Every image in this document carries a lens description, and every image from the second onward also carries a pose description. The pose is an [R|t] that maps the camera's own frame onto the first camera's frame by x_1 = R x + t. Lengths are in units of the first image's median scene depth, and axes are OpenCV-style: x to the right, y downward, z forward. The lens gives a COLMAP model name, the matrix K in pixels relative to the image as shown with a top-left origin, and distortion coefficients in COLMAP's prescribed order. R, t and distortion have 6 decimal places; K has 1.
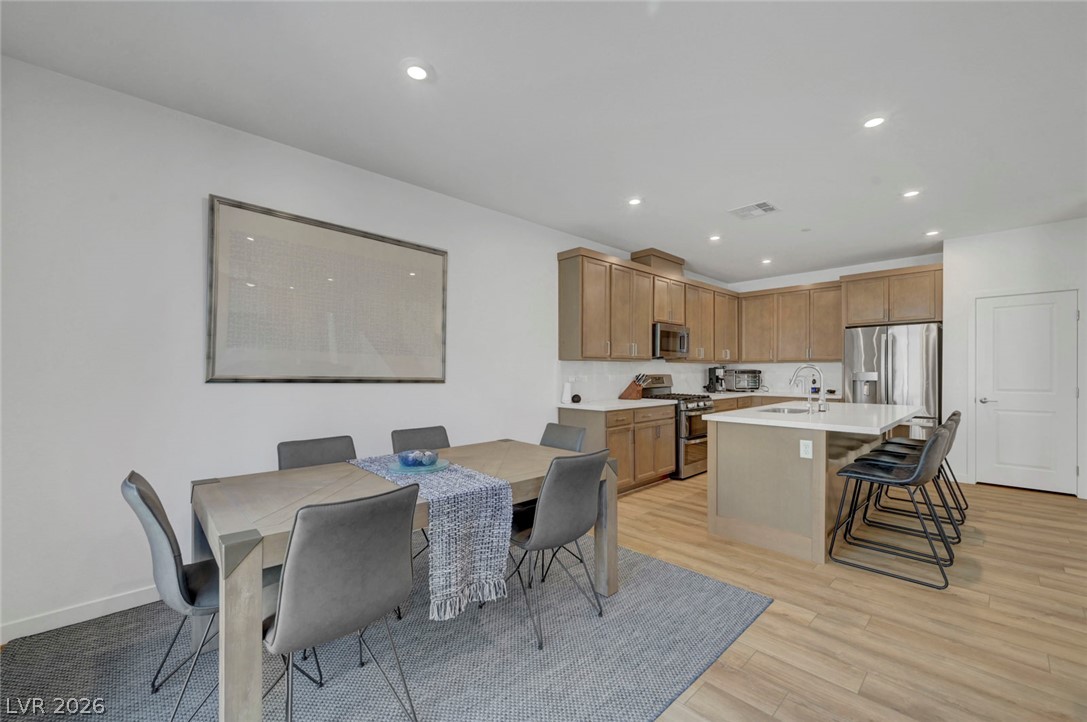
lens RADIAL K [[436.1, 0, 543.5], [0, 436.1, 376.5], [0, 0, 1]] dist [-0.003317, 0.001138]
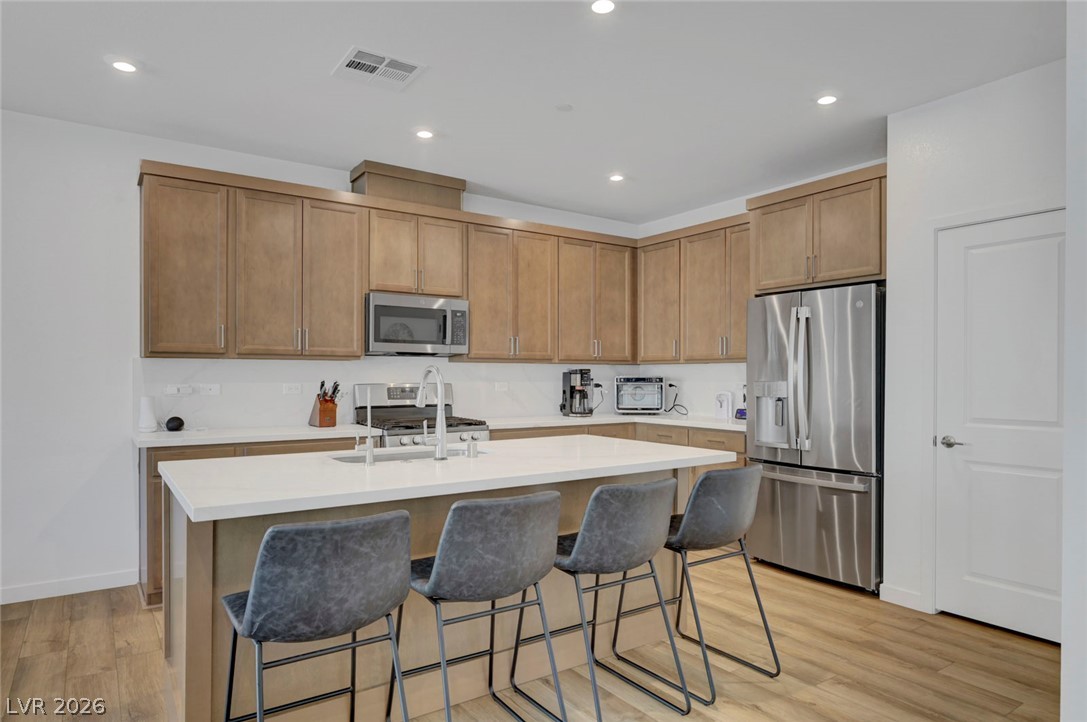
lens RADIAL K [[648.8, 0, 544.3], [0, 648.8, 381.1], [0, 0, 1]] dist [-0.003493, -0.003483]
pose [[0.987565, 0.006606, -0.157074, 0.616701], [-0.007471, 0.999960, -0.004919, -0.004527], [0.157036, 0.006031, 0.987575, 0.202366]]
